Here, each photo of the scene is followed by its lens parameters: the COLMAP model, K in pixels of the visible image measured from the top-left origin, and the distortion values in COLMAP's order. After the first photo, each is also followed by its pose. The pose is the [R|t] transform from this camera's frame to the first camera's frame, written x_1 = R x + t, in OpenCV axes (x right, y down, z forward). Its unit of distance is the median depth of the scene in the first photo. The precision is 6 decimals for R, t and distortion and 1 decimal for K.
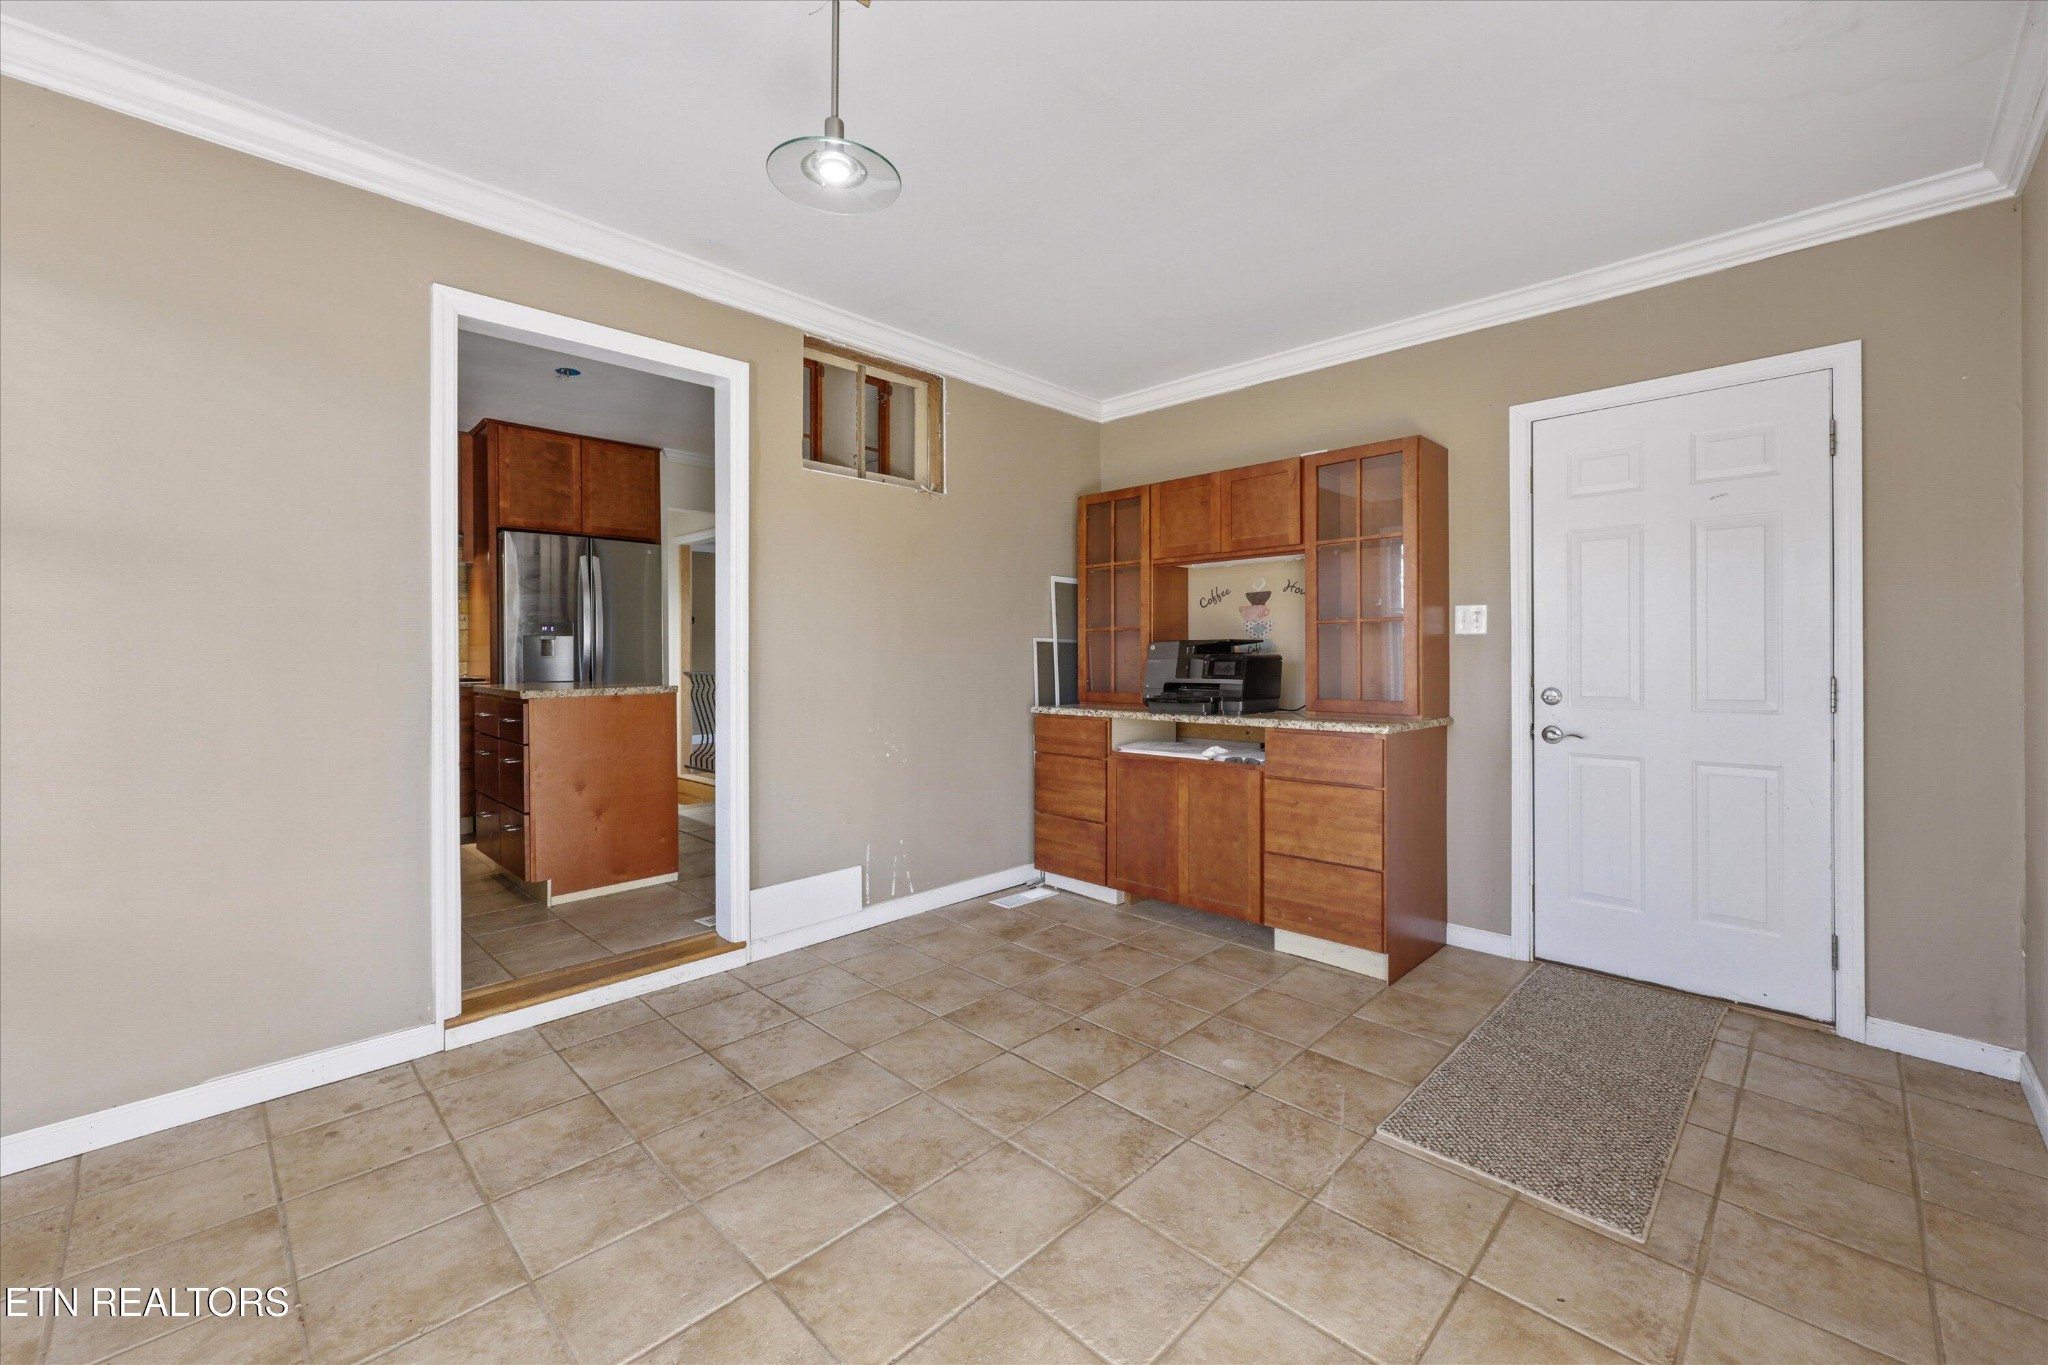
lens RADIAL K [[835.1, 0, 1027.6], [0, 835.1, 667.5], [0, 0, 1]] dist [-0.000500, 0.000128]
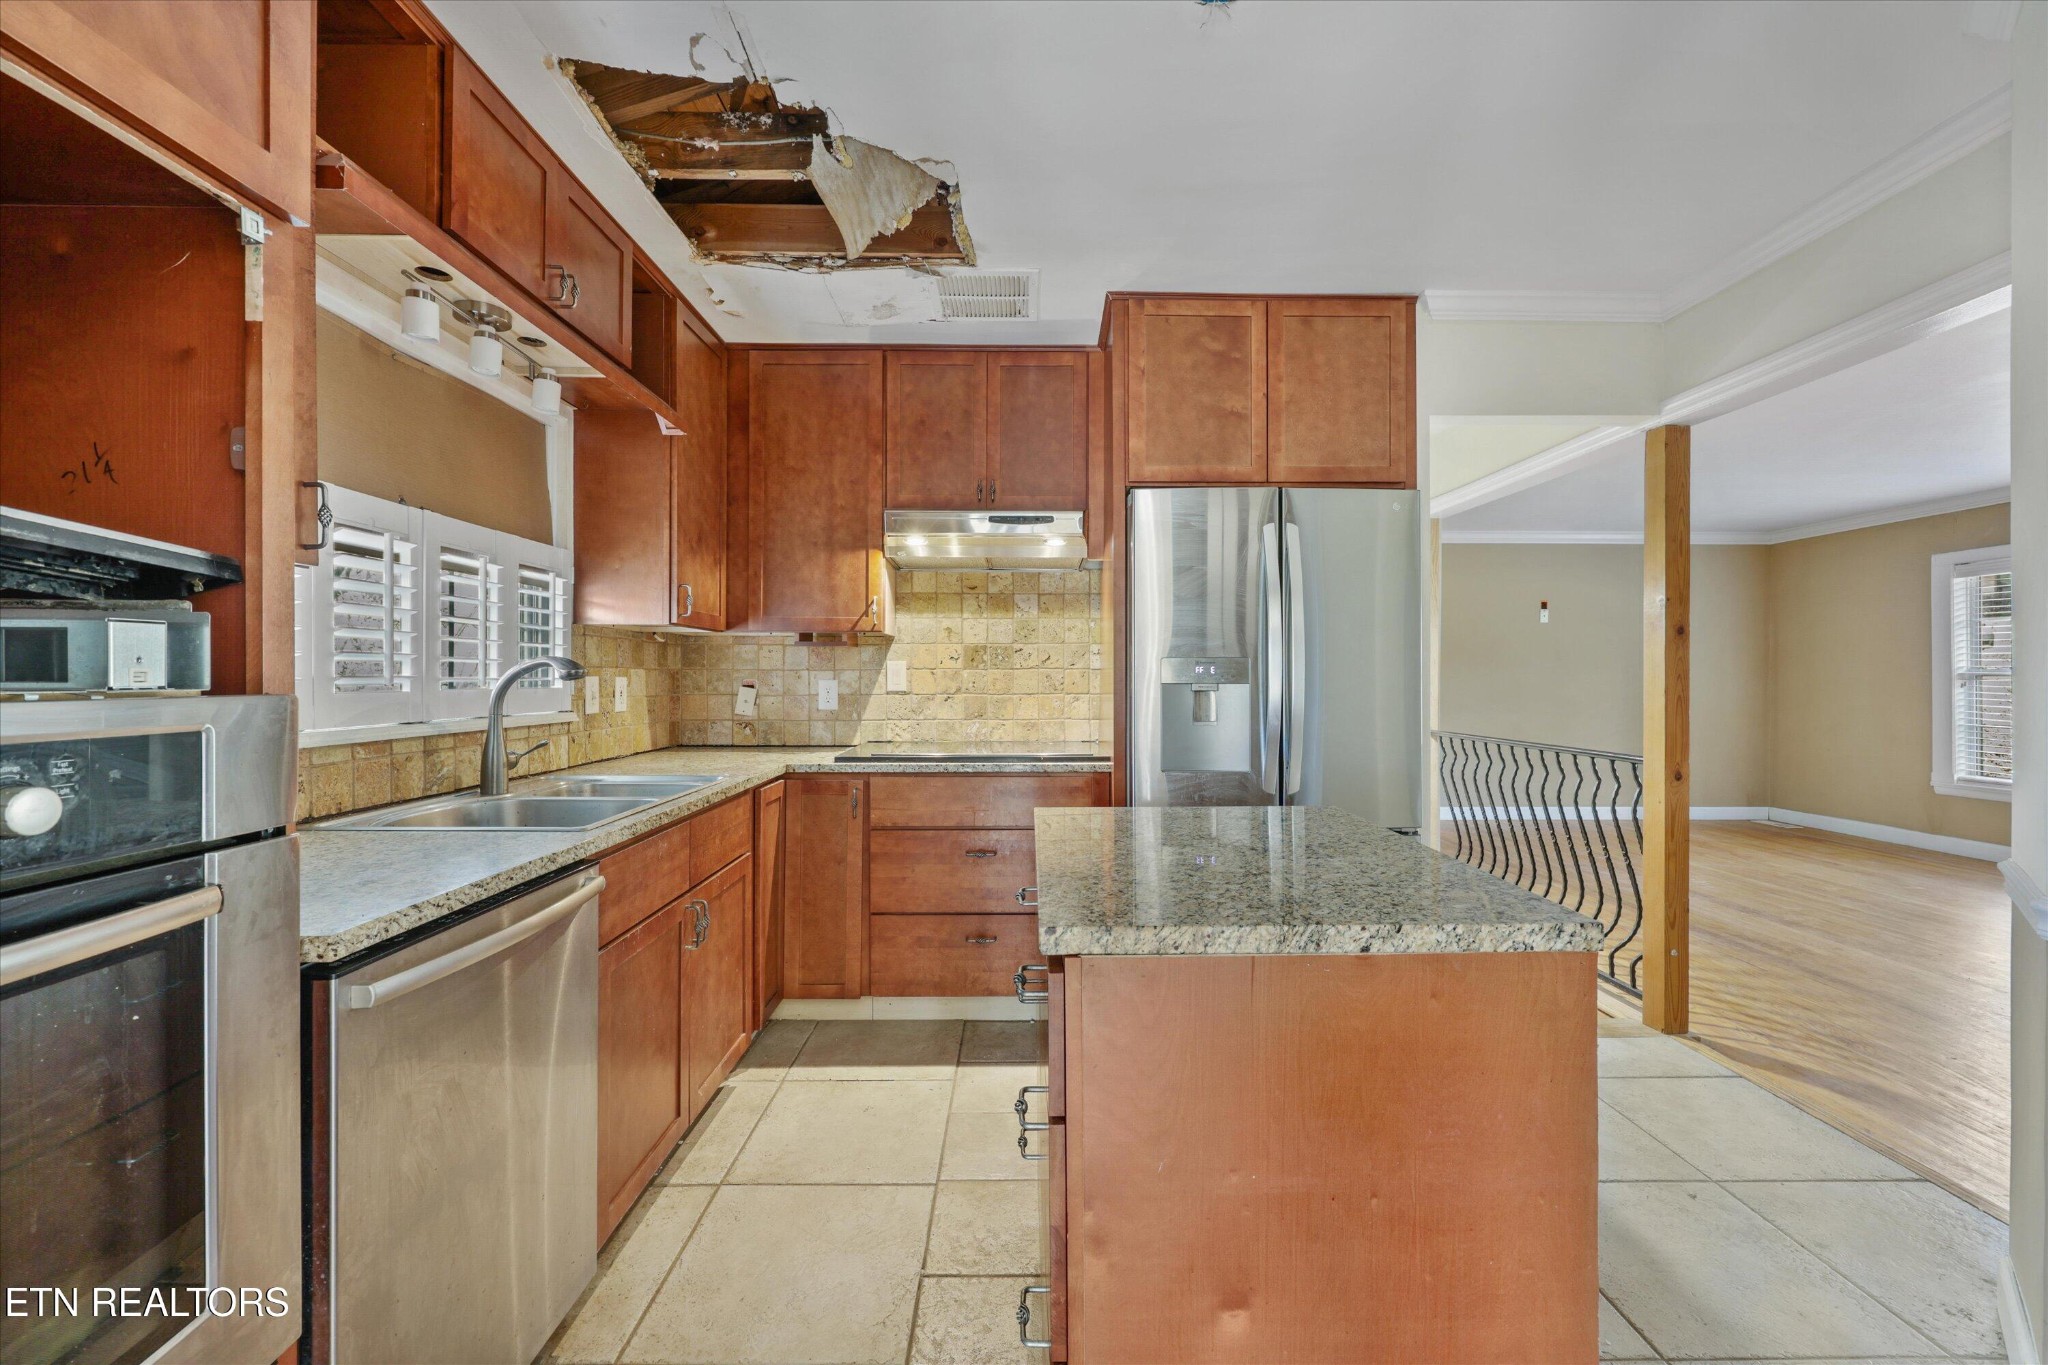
lens RADIAL K [[835.1, 0, 1022.0], [0, 835.1, 676.6], [0, 0, 1]] dist [-0.000500, 0.000128]
pose [[0.705002, 0.001026, -0.709204, -0.278901], [-0.008819, 0.999934, -0.007321, -0.035566], [0.709150, 0.011416, 0.704965, 0.538740]]
